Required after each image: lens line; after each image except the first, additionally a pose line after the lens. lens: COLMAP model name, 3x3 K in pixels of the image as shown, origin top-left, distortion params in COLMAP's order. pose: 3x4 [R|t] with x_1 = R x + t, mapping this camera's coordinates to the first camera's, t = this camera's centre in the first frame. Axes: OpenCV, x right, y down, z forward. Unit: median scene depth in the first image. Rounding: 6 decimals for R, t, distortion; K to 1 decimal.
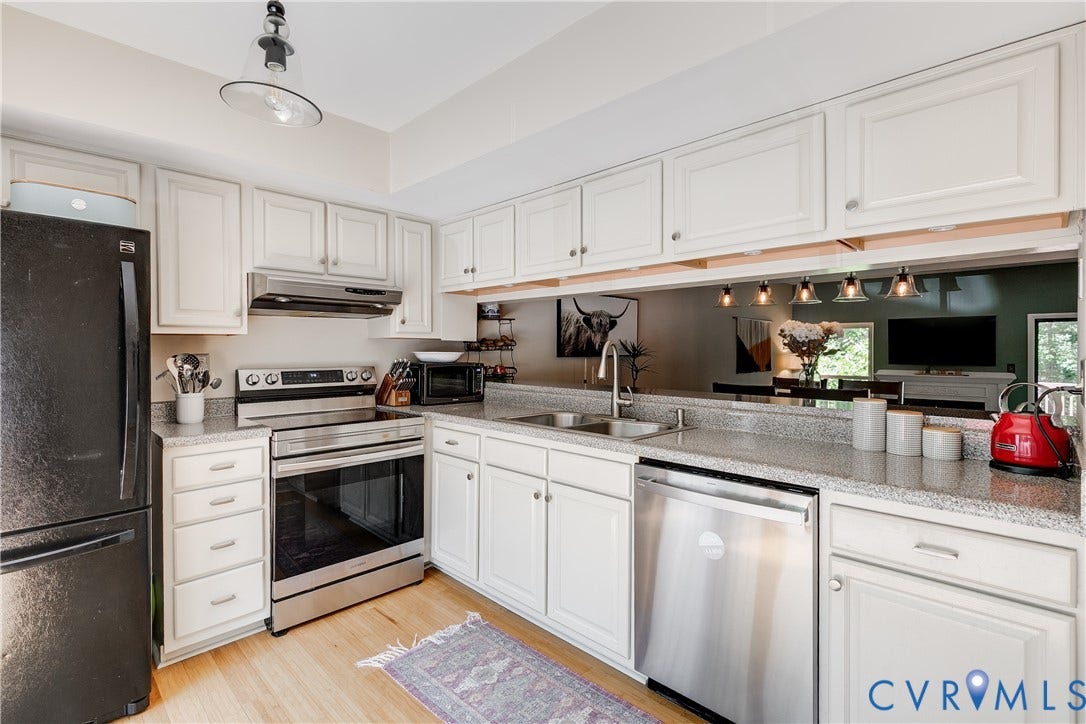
lens RADIAL K [[496.4, 0, 544.0], [0, 496.4, 353.2], [0, 0, 1]] dist [0.007786, -0.000966]
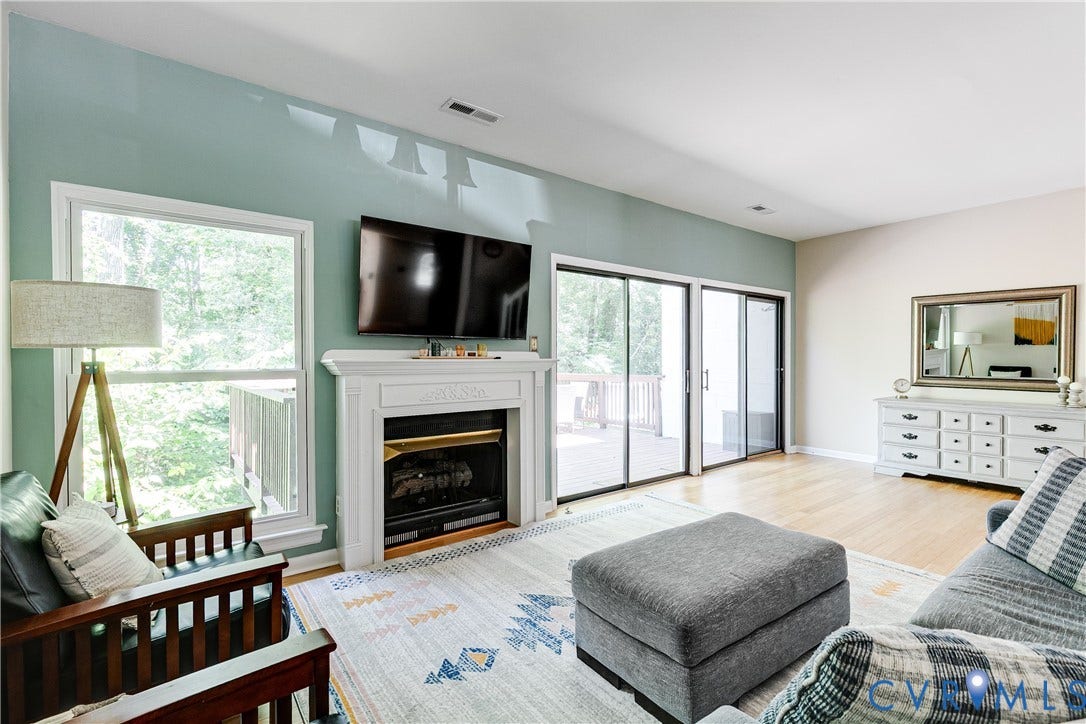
lens RADIAL K [[496.4, 0, 548.9], [0, 496.4, 363.0], [0, 0, 1]] dist [0.007786, -0.000966]
pose [[0.136636, -0.010286, 0.990568, 0.829406], [0.003546, 0.999945, 0.009894, 0.103198], [-0.990615, 0.002161, 0.136665, 2.015251]]
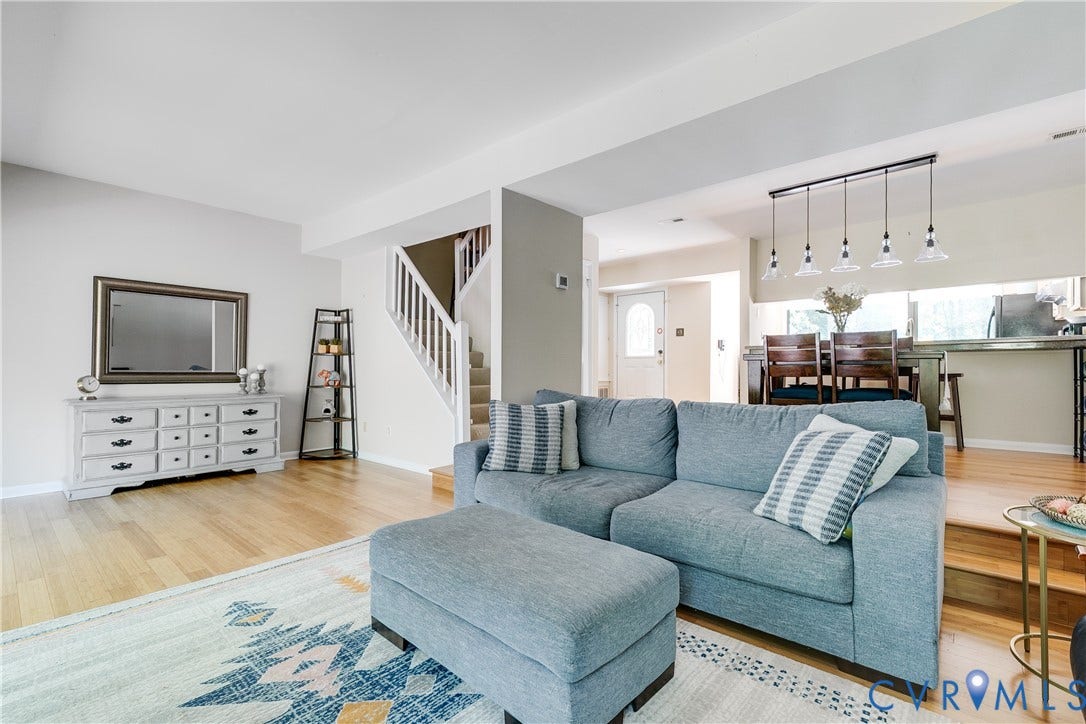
lens RADIAL K [[496.4, 0, 545.7], [0, 496.4, 360.5], [0, 0, 1]] dist [0.007786, -0.000966]
pose [[-0.998806, -0.001954, -0.048804, 1.525312], [-0.001362, 0.999925, -0.012156, 0.154209], [0.048824, -0.012075, -0.998734, 2.493346]]
